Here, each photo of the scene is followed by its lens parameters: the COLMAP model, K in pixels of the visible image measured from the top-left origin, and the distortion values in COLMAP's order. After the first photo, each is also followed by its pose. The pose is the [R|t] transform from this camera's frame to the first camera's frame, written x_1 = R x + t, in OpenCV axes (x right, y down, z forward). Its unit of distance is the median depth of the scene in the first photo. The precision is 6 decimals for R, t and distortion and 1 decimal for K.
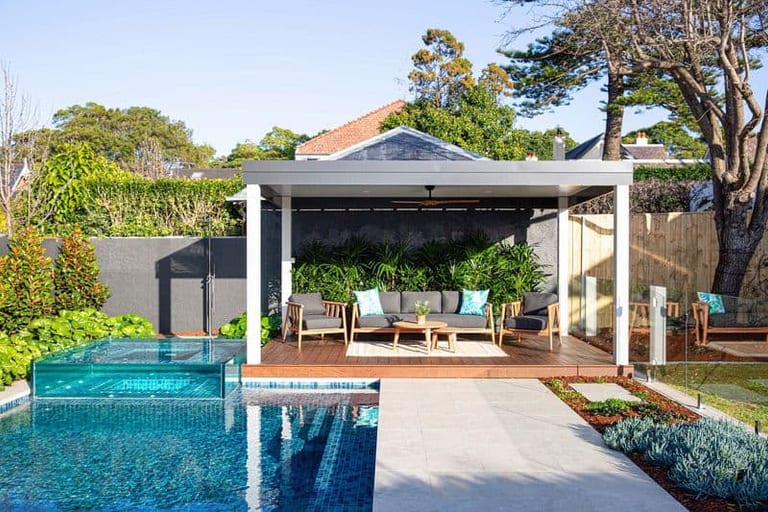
lens RADIAL K [[716.0, 0, 384.0], [0, 716.0, 256.0], [0, 0, 1]] dist [-0.005704, 0.007317]
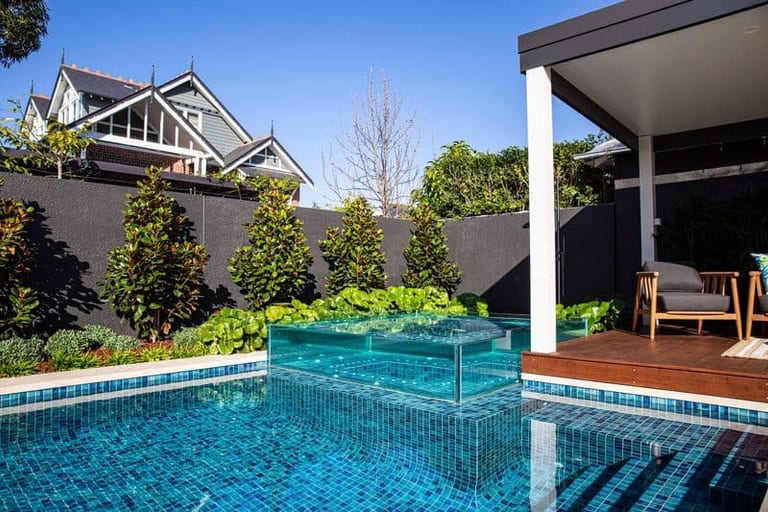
lens RADIAL K [[527.7, 0, 381.3], [0, 527.7, 243.1], [0, 0, 1]] dist [-0.050853, 0.003544]
pose [[0.738602, -0.047927, -0.672436, 0.017341], [-0.005441, 0.997013, -0.077037, 0.069928], [0.674120, 0.060558, 0.736135, 0.430897]]
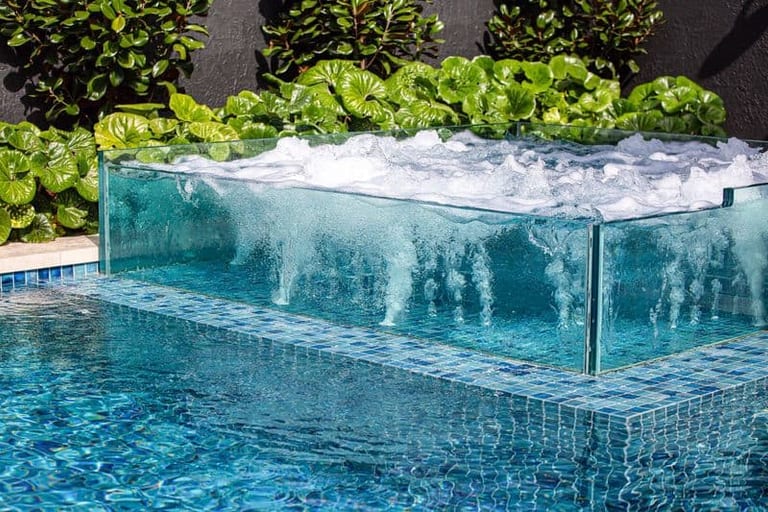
lens RADIAL K [[1608.4, 0, 384.0], [0, 1608.4, 256.0], [0, 0, 1]] dist [-0.253272, 0.005651]
pose [[0.708940, 0.104647, -0.697462, 0.053460], [-0.010533, 0.990391, 0.137892, 0.063795], [0.705190, -0.090410, 0.703230, 0.409721]]
